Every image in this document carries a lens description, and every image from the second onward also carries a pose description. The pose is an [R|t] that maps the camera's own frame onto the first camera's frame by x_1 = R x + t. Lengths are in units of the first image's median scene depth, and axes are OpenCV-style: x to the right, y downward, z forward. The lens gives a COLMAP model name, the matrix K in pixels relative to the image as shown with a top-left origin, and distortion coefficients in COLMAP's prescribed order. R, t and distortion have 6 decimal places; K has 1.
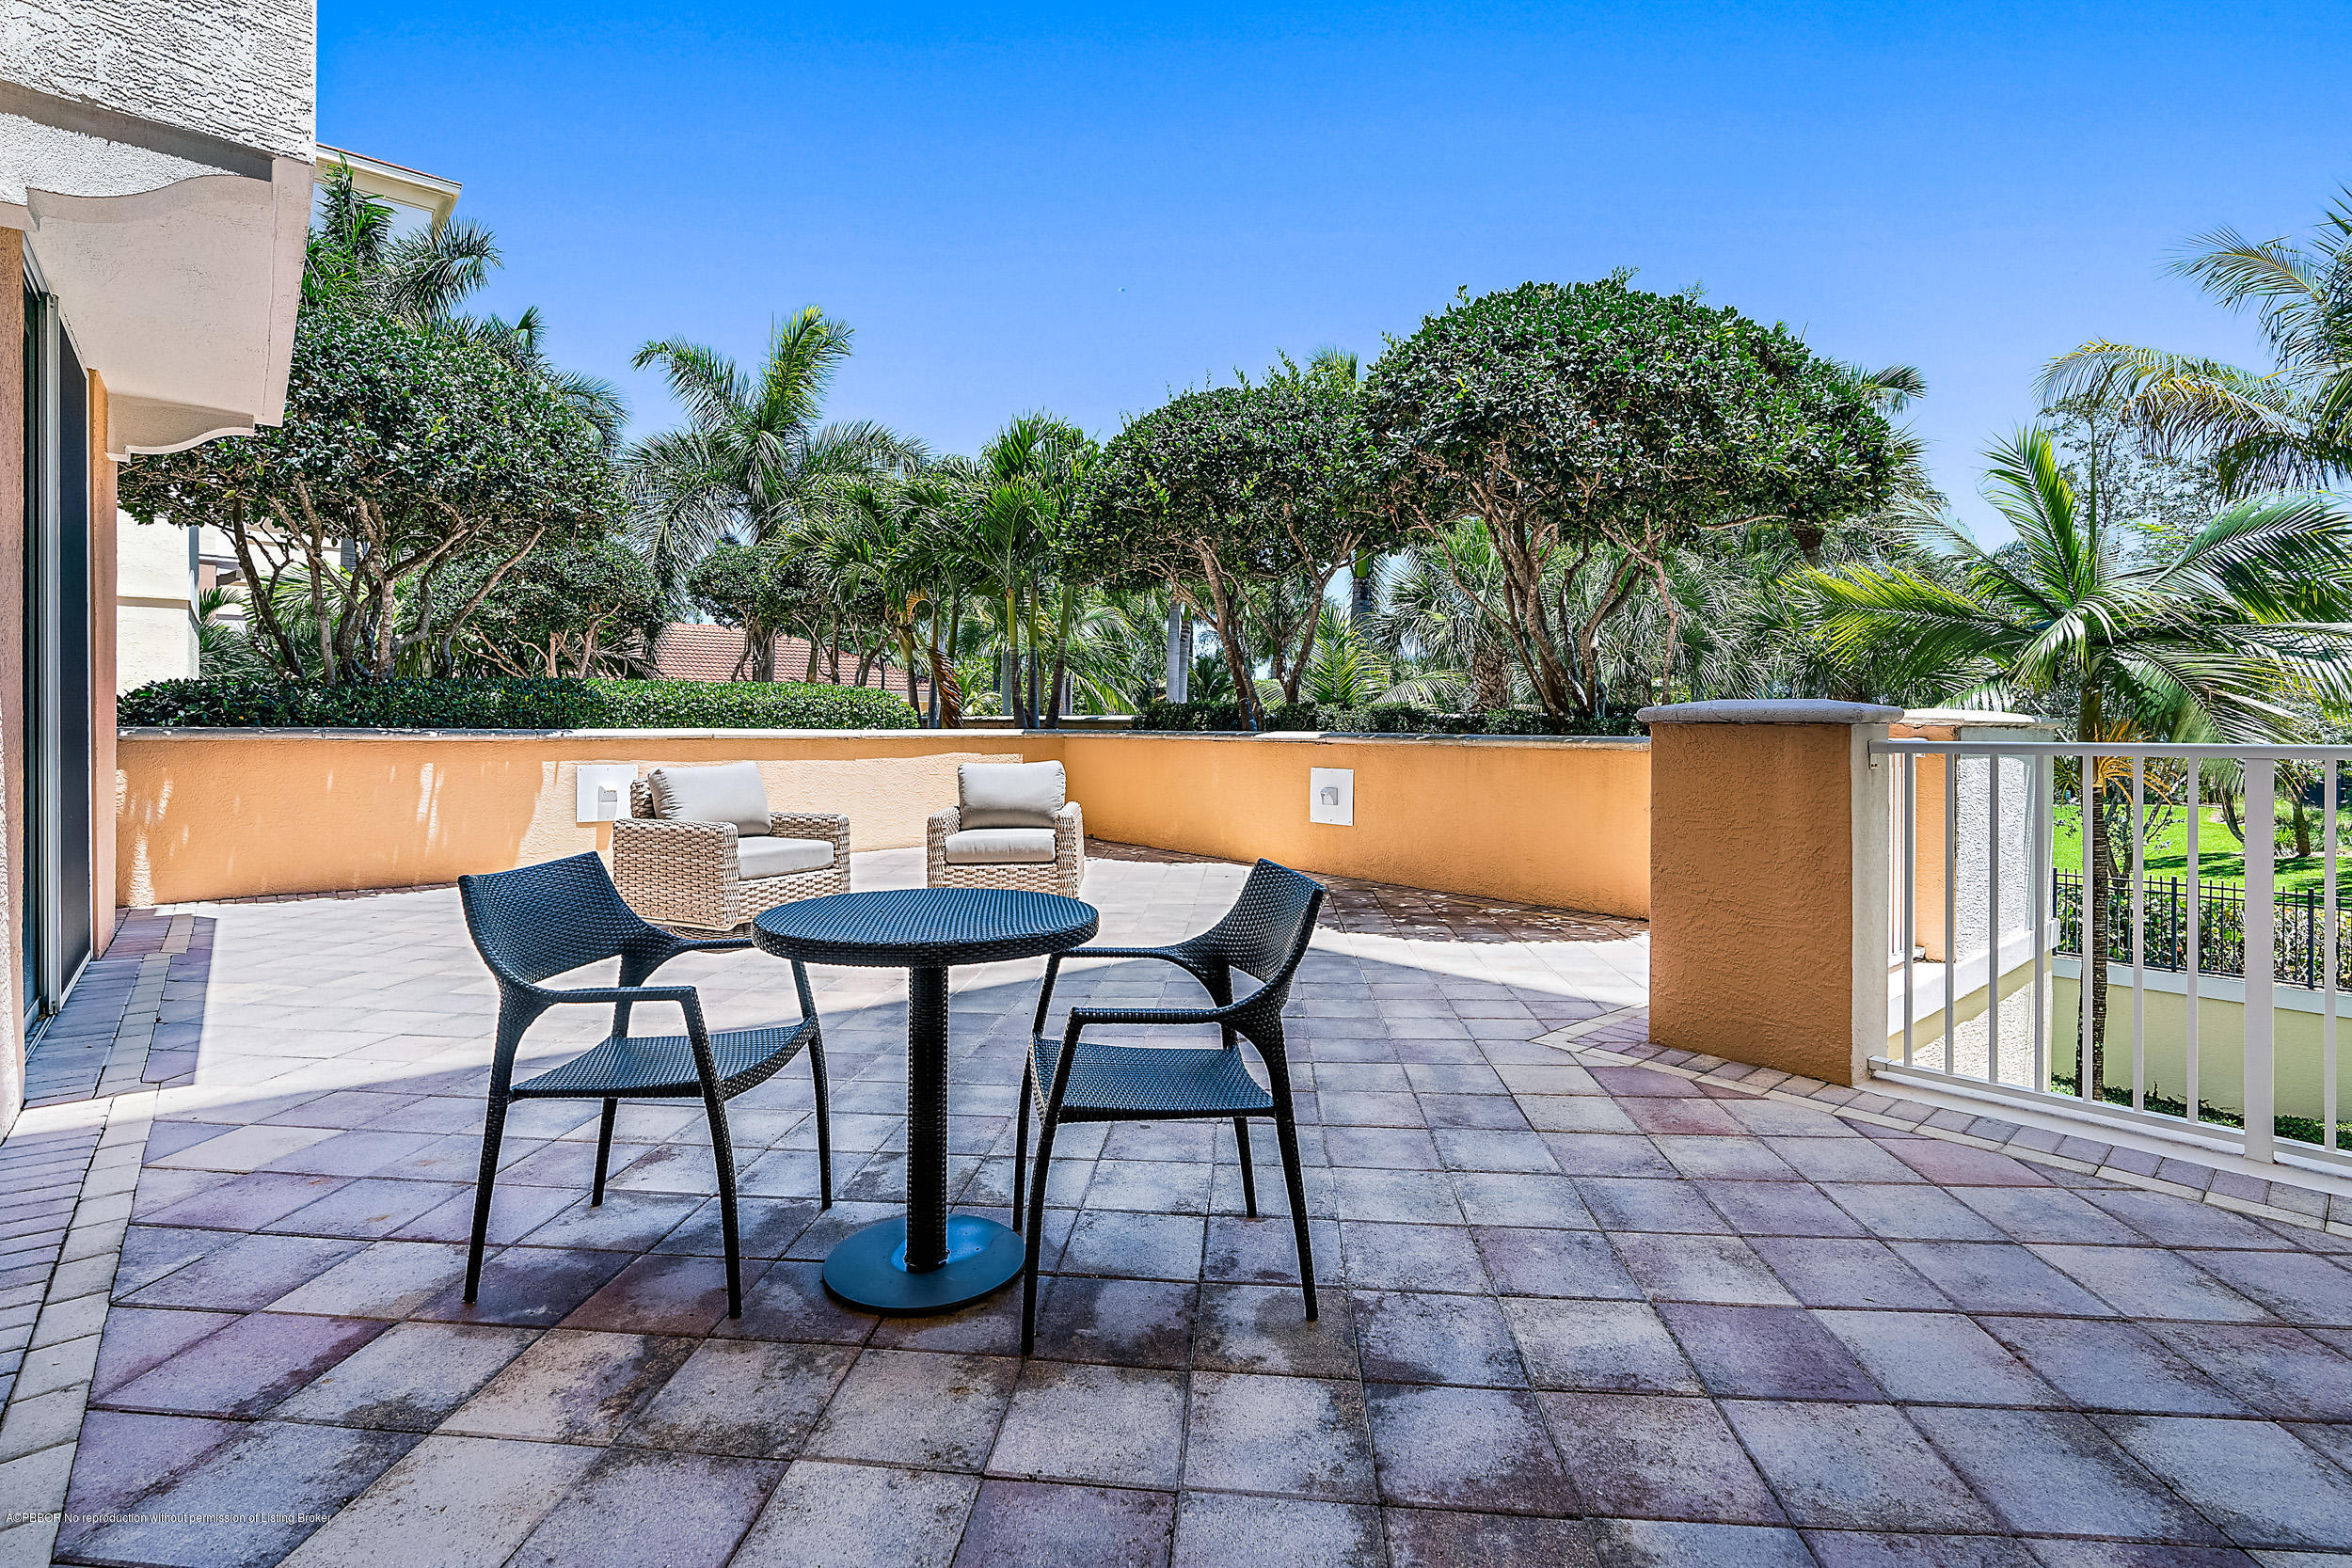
lens RADIAL K [[1077.4, 0, 1174.5], [0, 1077.4, 774.5], [0, 0, 1]] dist [-0.002551, 0.000692]
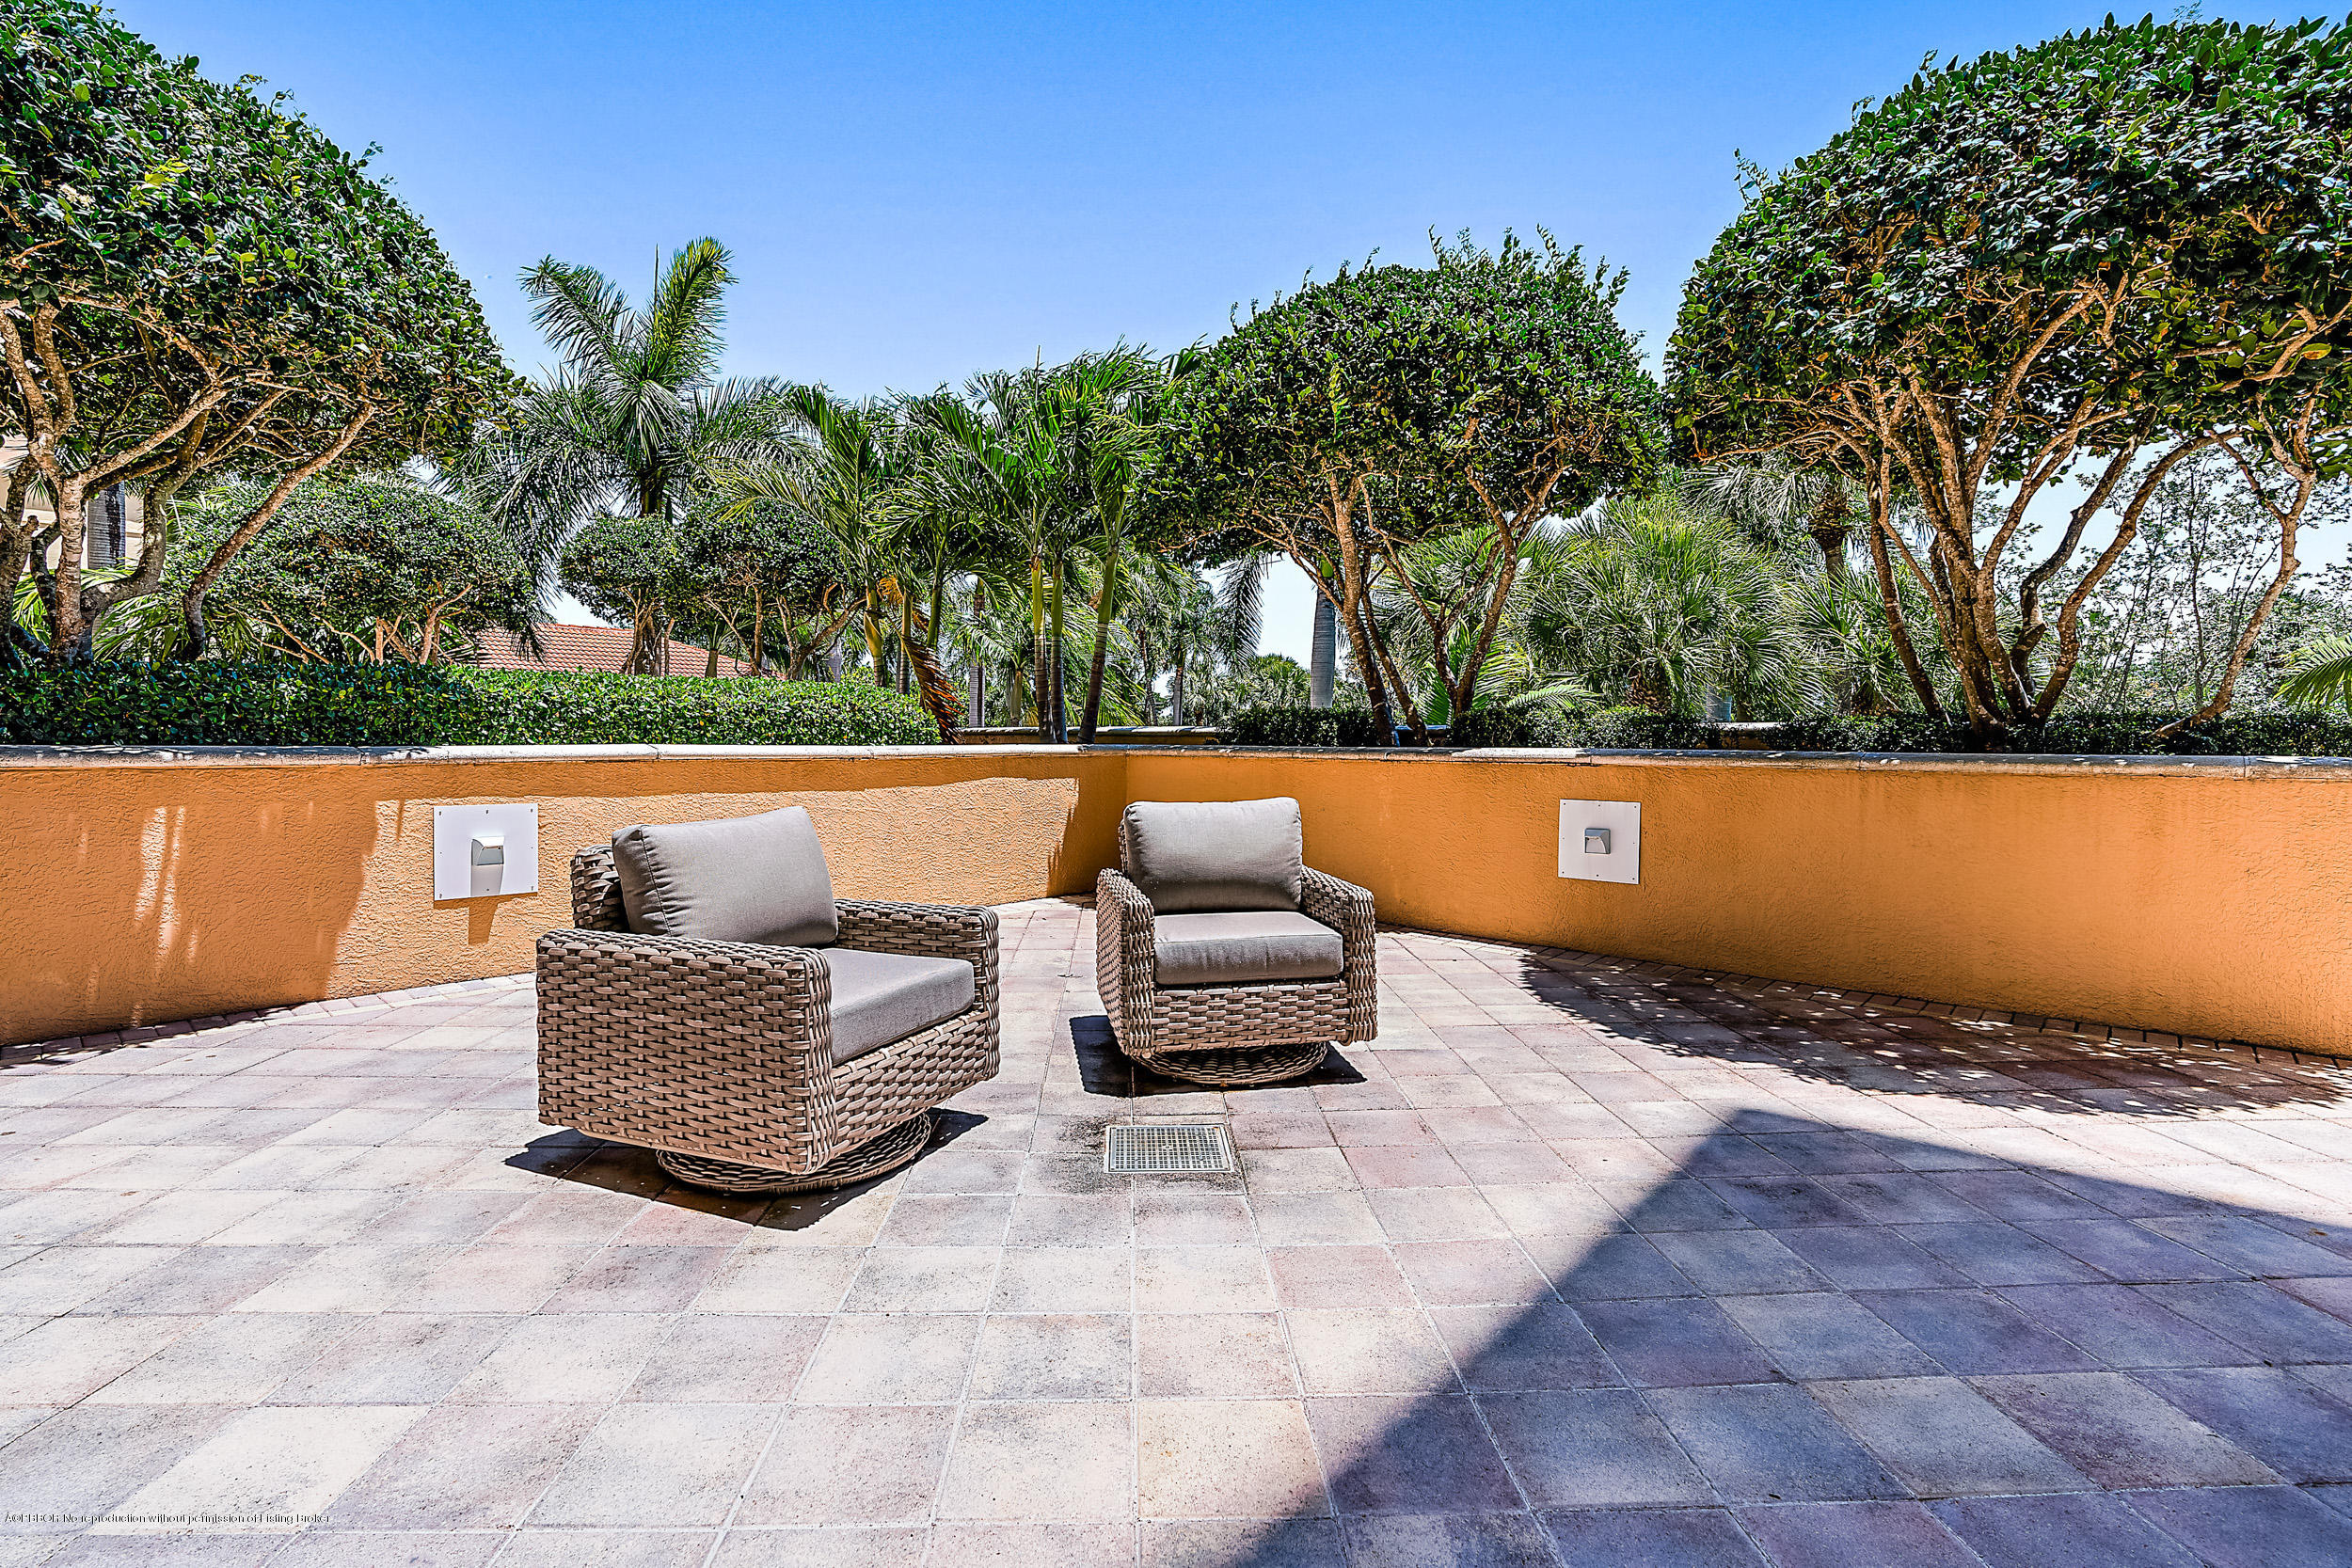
lens RADIAL K [[1068.9, 0, 1165.3], [0, 1068.9, 788.7], [0, 0, 1]] dist [0.000107, 0.000601]
pose [[0.993449, -0.006672, 0.114081, -0.210481], [0.006612, 0.999978, 0.000902, -0.015790], [-0.114084, -0.000142, 0.993471, 0.349234]]
